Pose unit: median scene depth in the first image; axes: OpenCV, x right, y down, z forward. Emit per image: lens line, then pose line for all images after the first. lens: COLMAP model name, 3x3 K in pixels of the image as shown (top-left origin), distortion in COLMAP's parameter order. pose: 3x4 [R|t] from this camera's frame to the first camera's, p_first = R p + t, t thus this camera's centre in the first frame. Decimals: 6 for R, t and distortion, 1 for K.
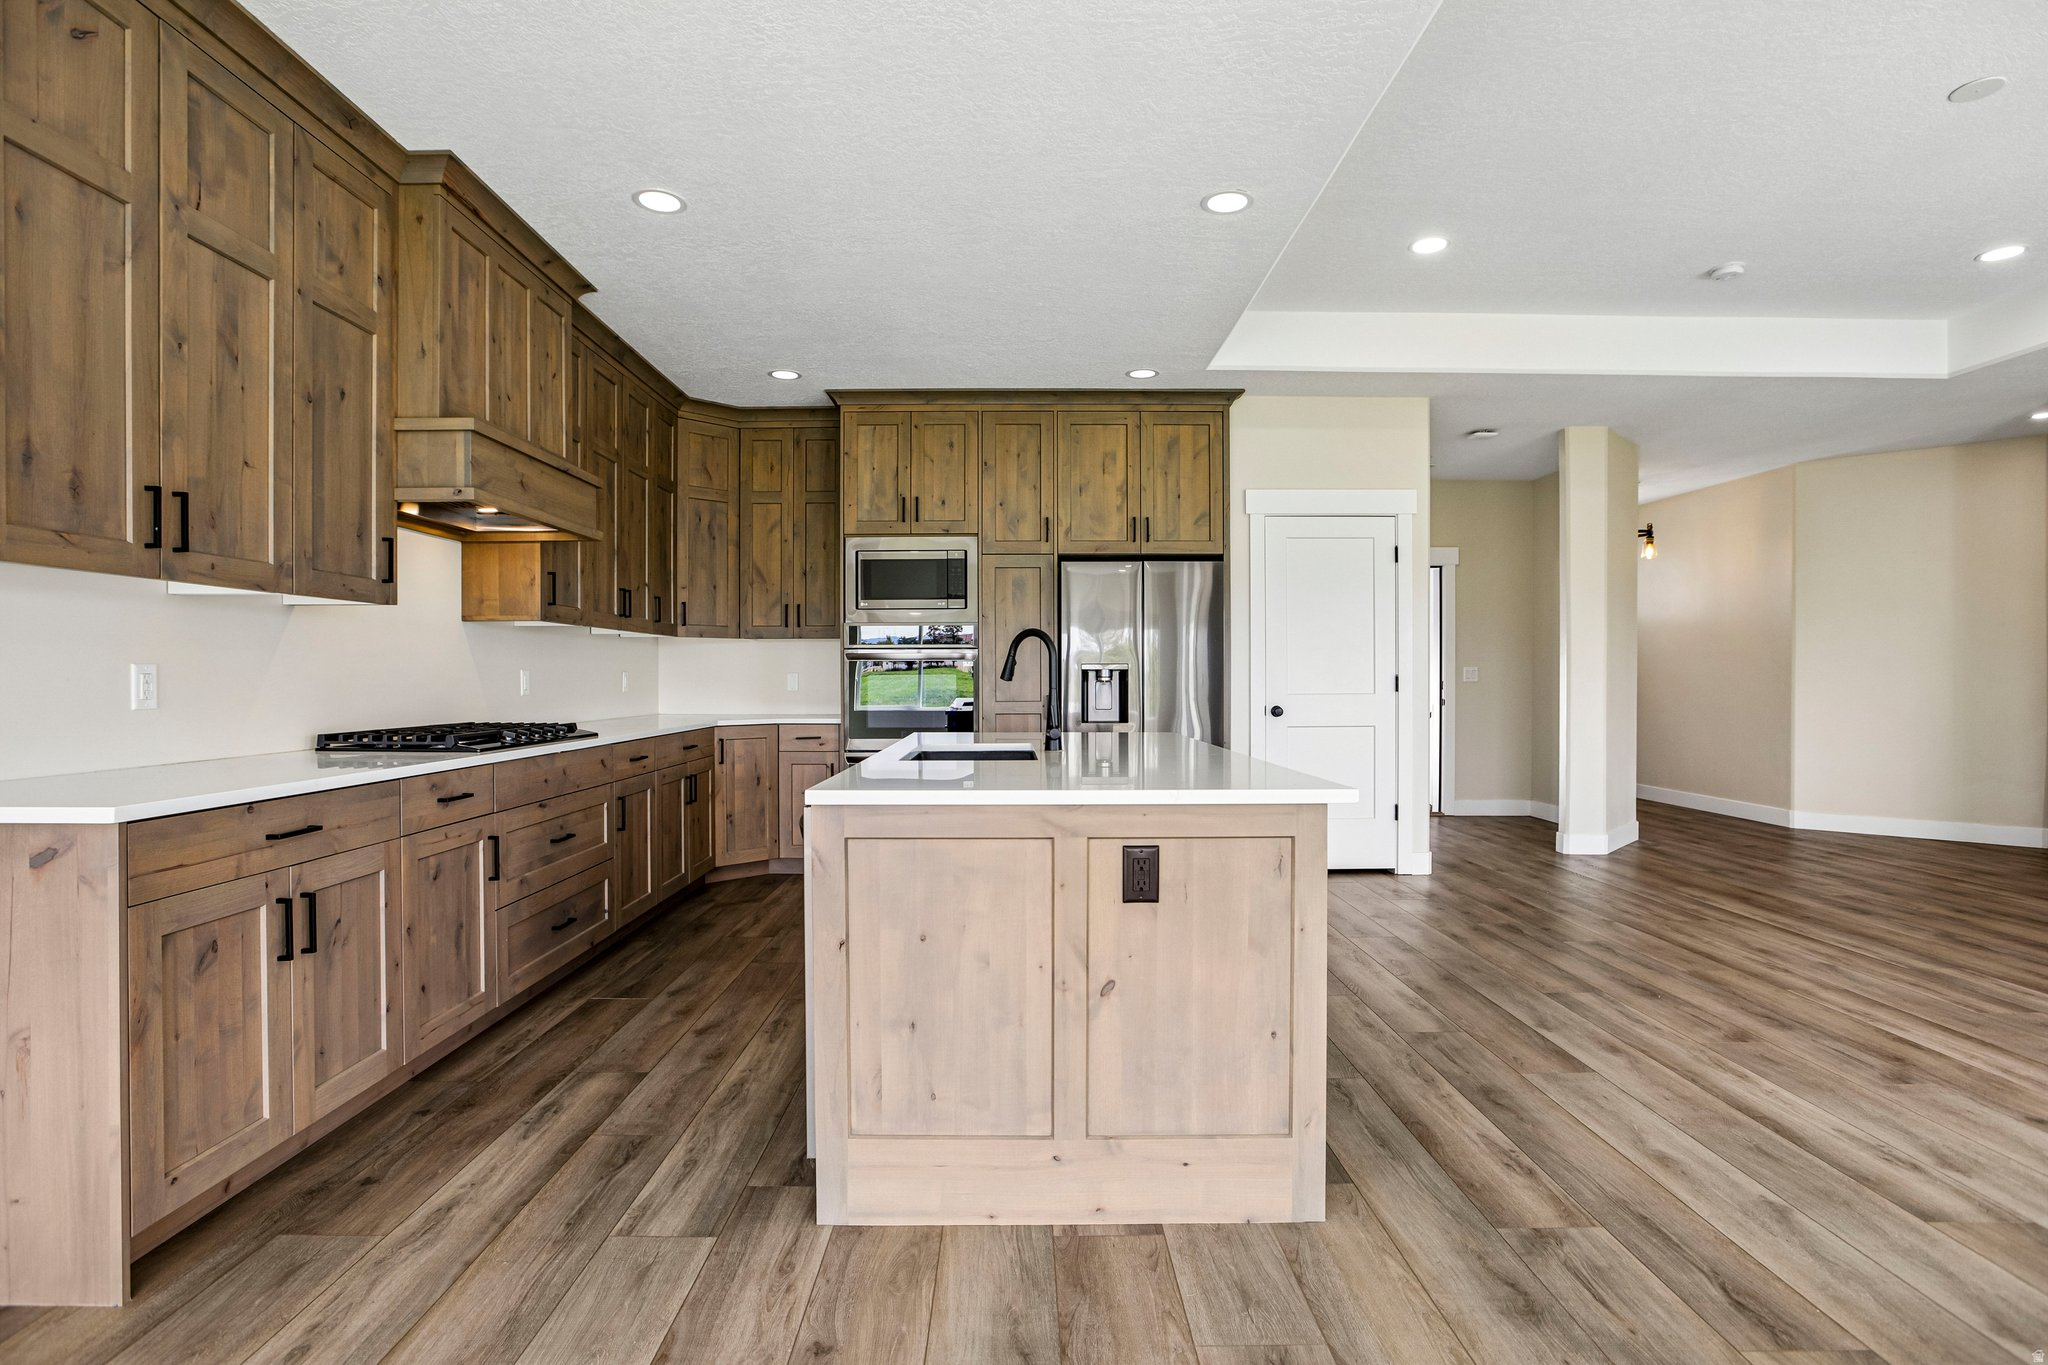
lens RADIAL K [[987.0, 0, 1013.6], [0, 987.0, 687.3], [0, 0, 1]] dist [-0.047660, 0.017019]
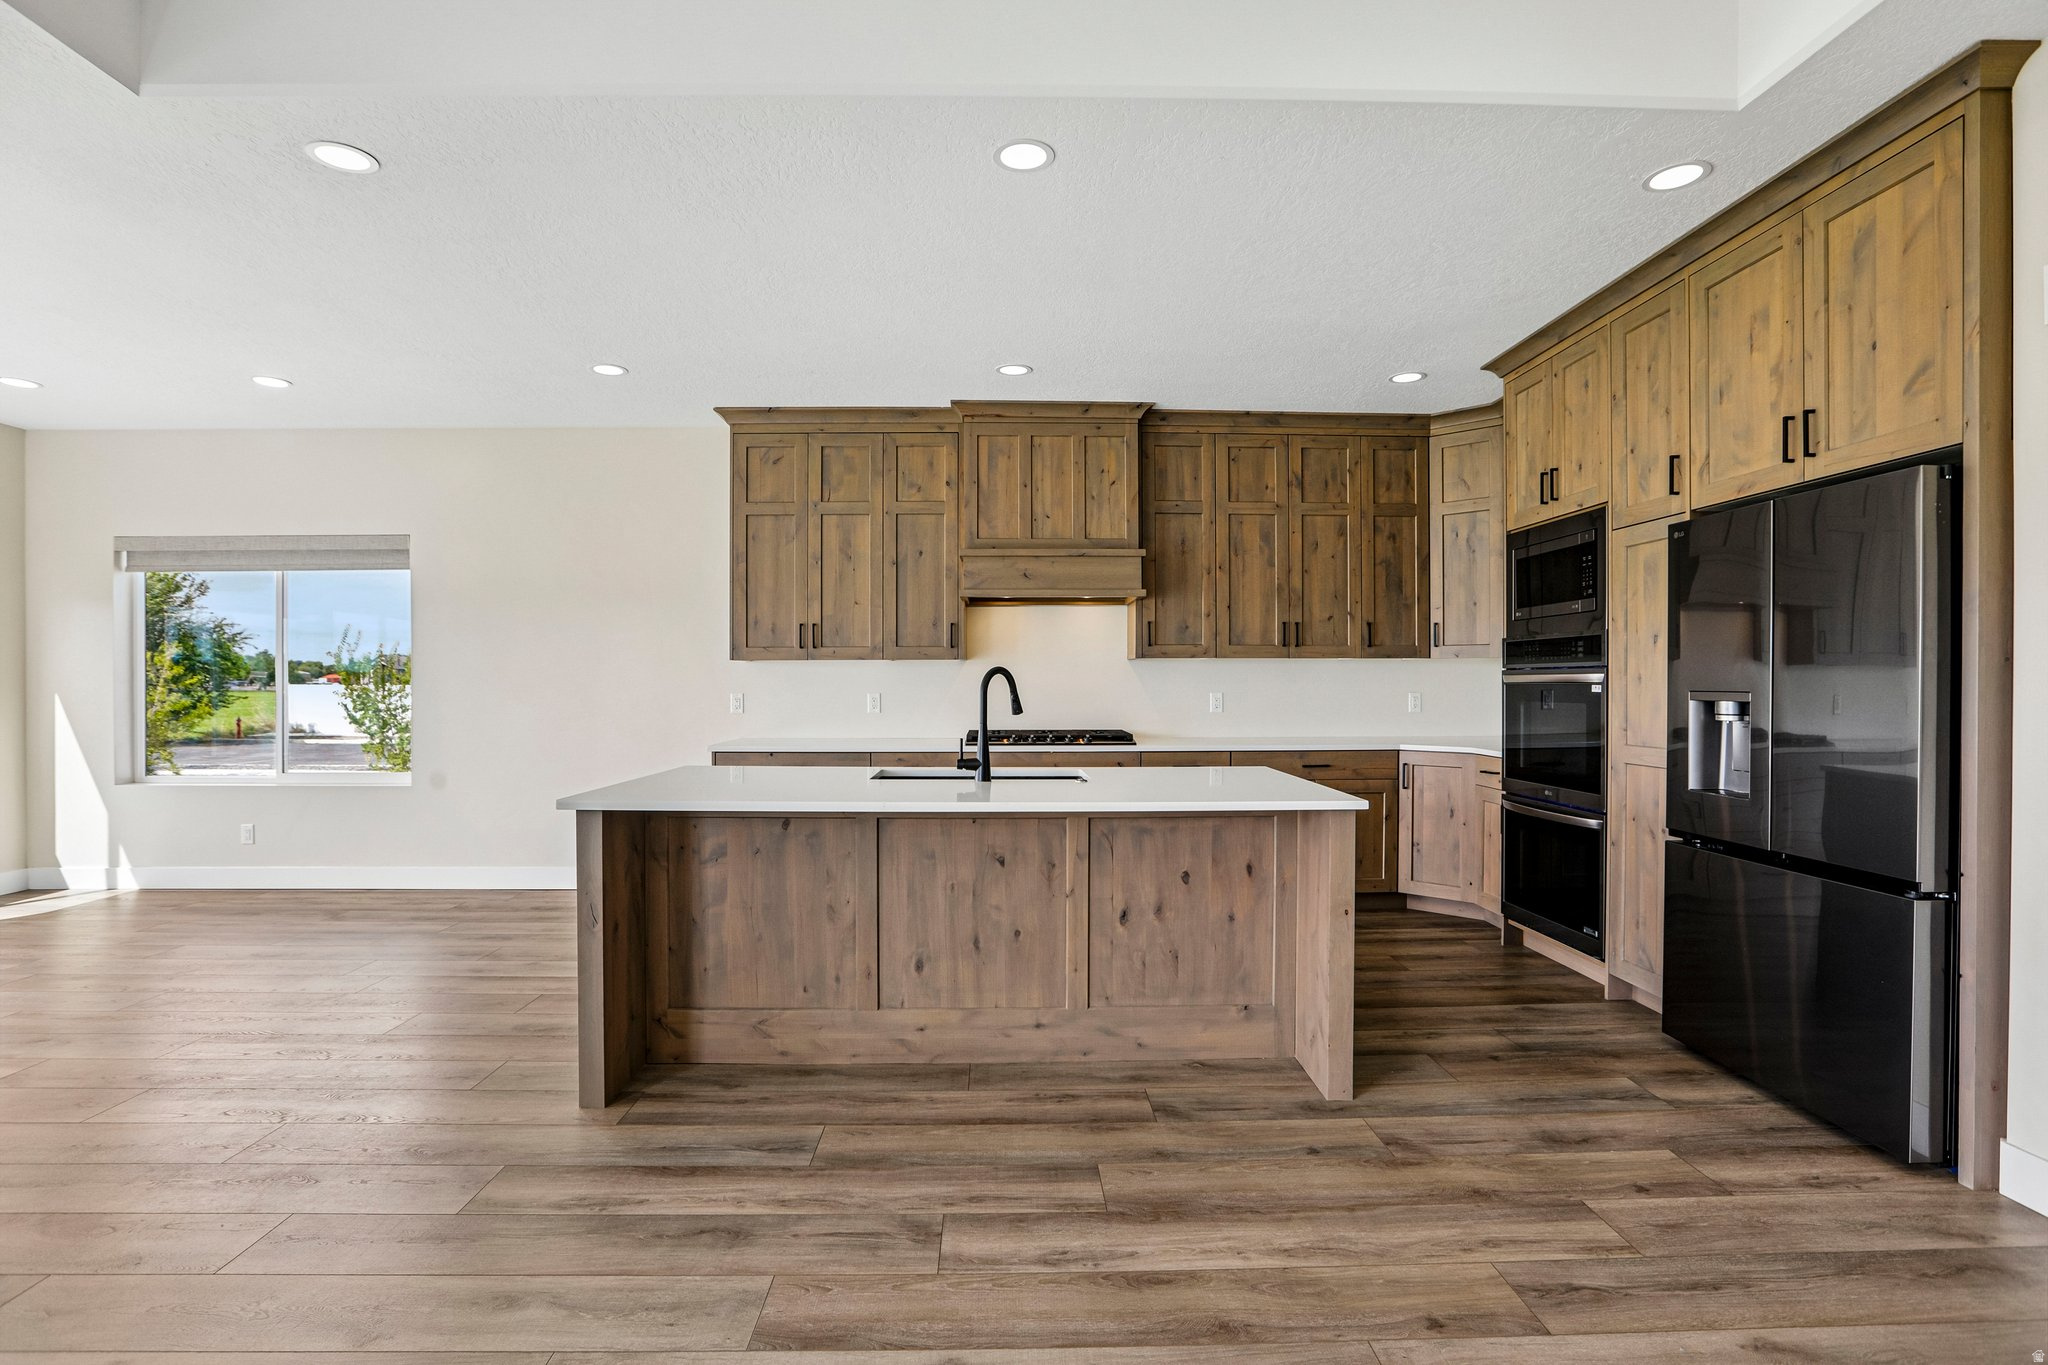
lens RADIAL K [[961.7, 0, 1045.7], [0, 961.7, 694.3], [0, 0, 1]] dist [-0.041485, 0.008444]
pose [[0.038575, 0.015444, -0.999136, 0.617763], [-0.010058, 0.999836, 0.015067, -0.026567], [0.999205, 0.009468, 0.038724, 0.585203]]
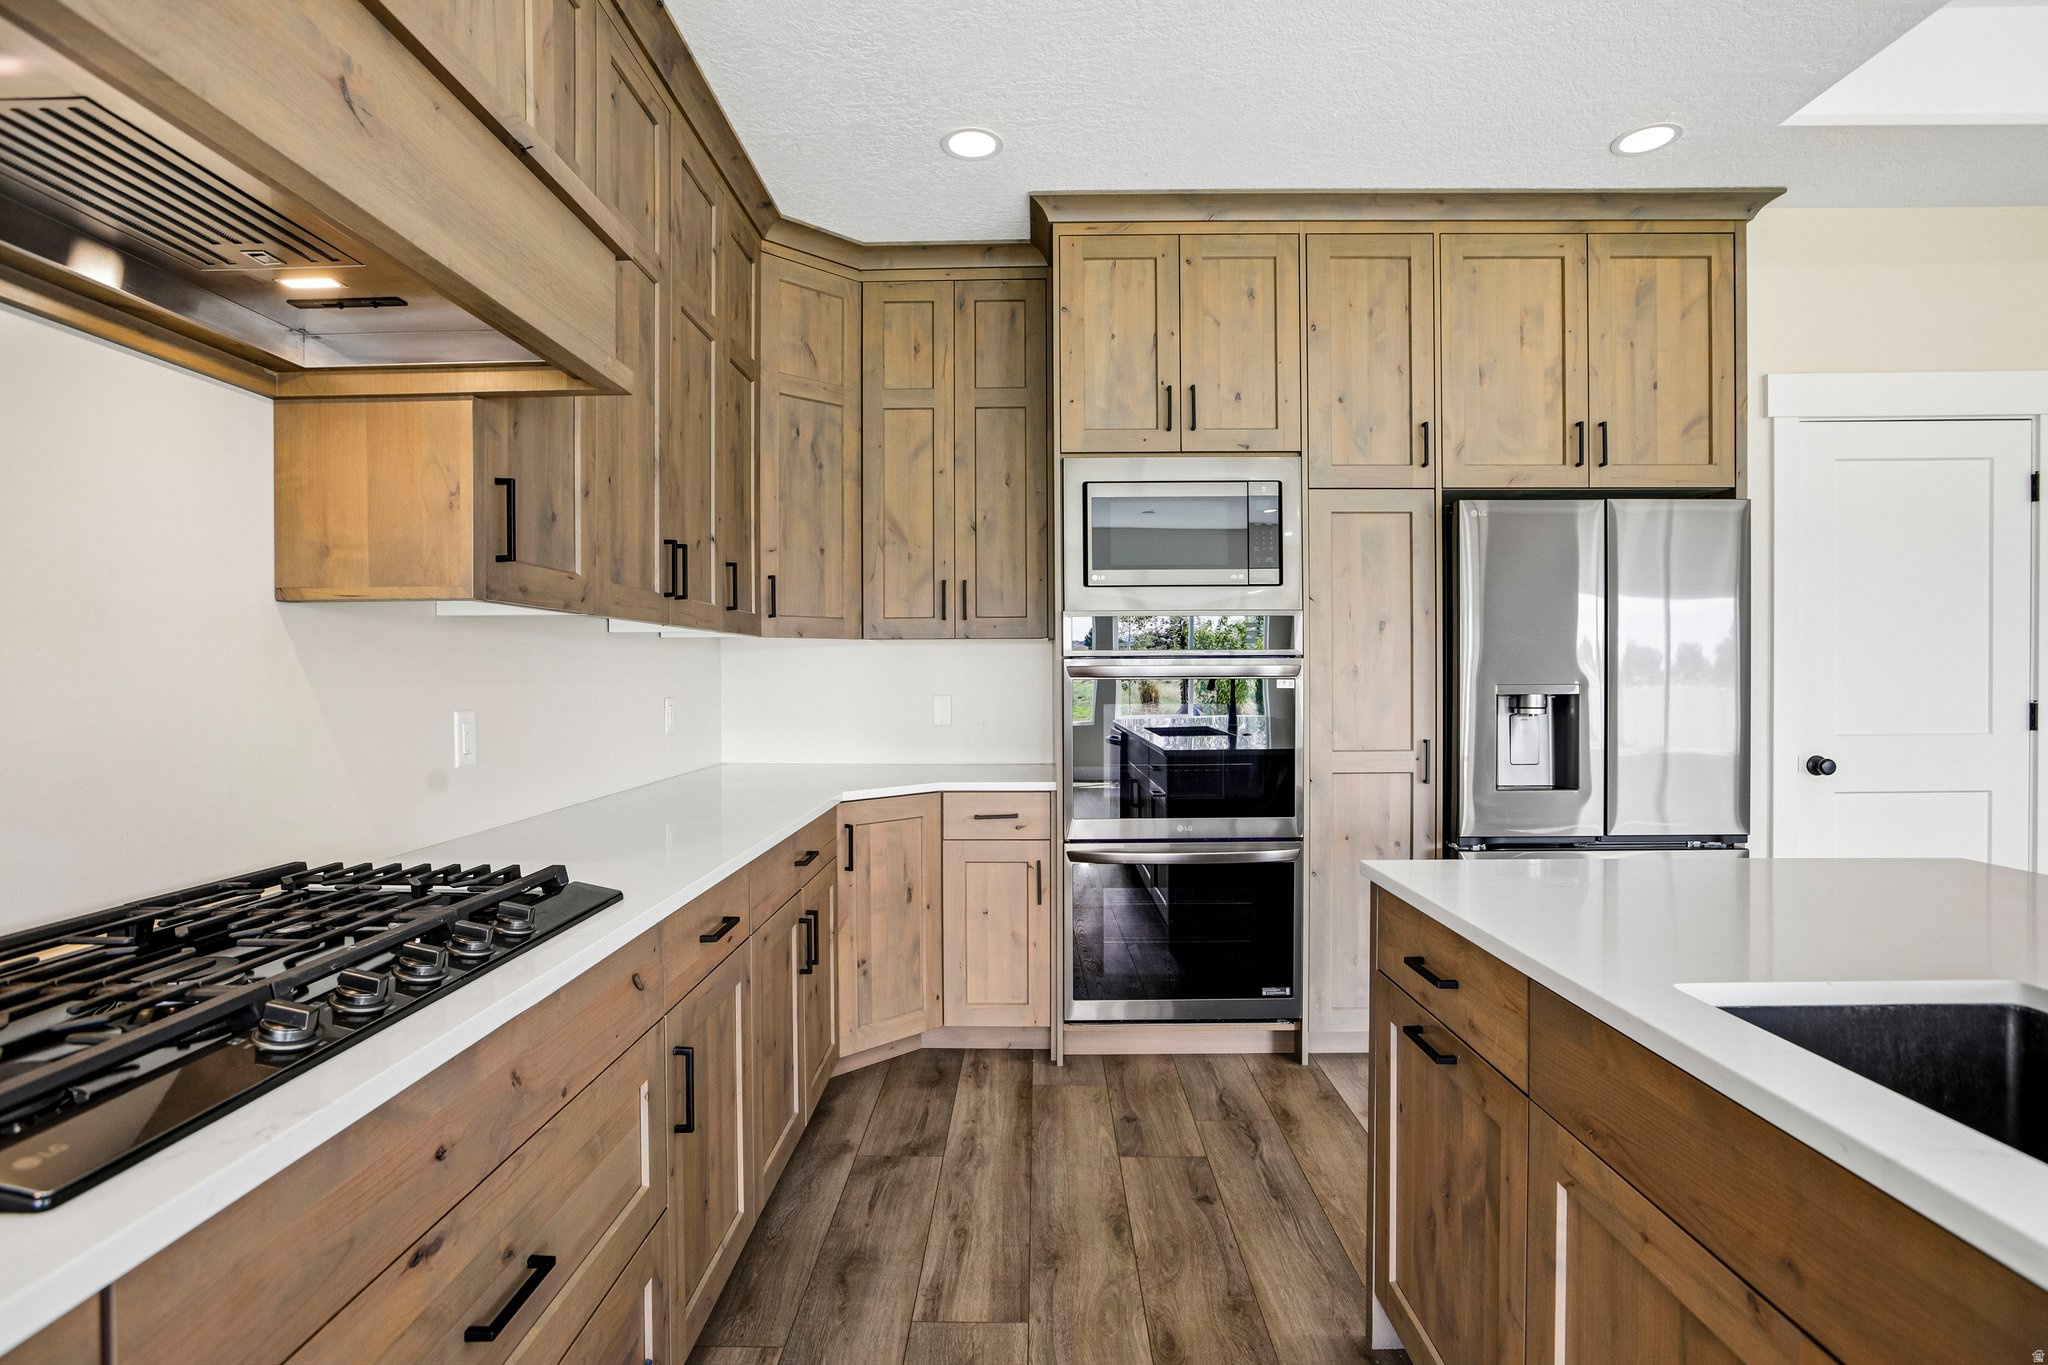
lens RADIAL K [[987.0, 0, 1012.5], [0, 987.0, 689.3], [0, 0, 1]] dist [-0.047660, 0.017019]
pose [[0.999683, -0.001571, -0.025136, -0.186620], [0.001706, 0.999984, 0.005352, -0.024452], [0.025127, -0.005393, 0.999670, 0.443131]]
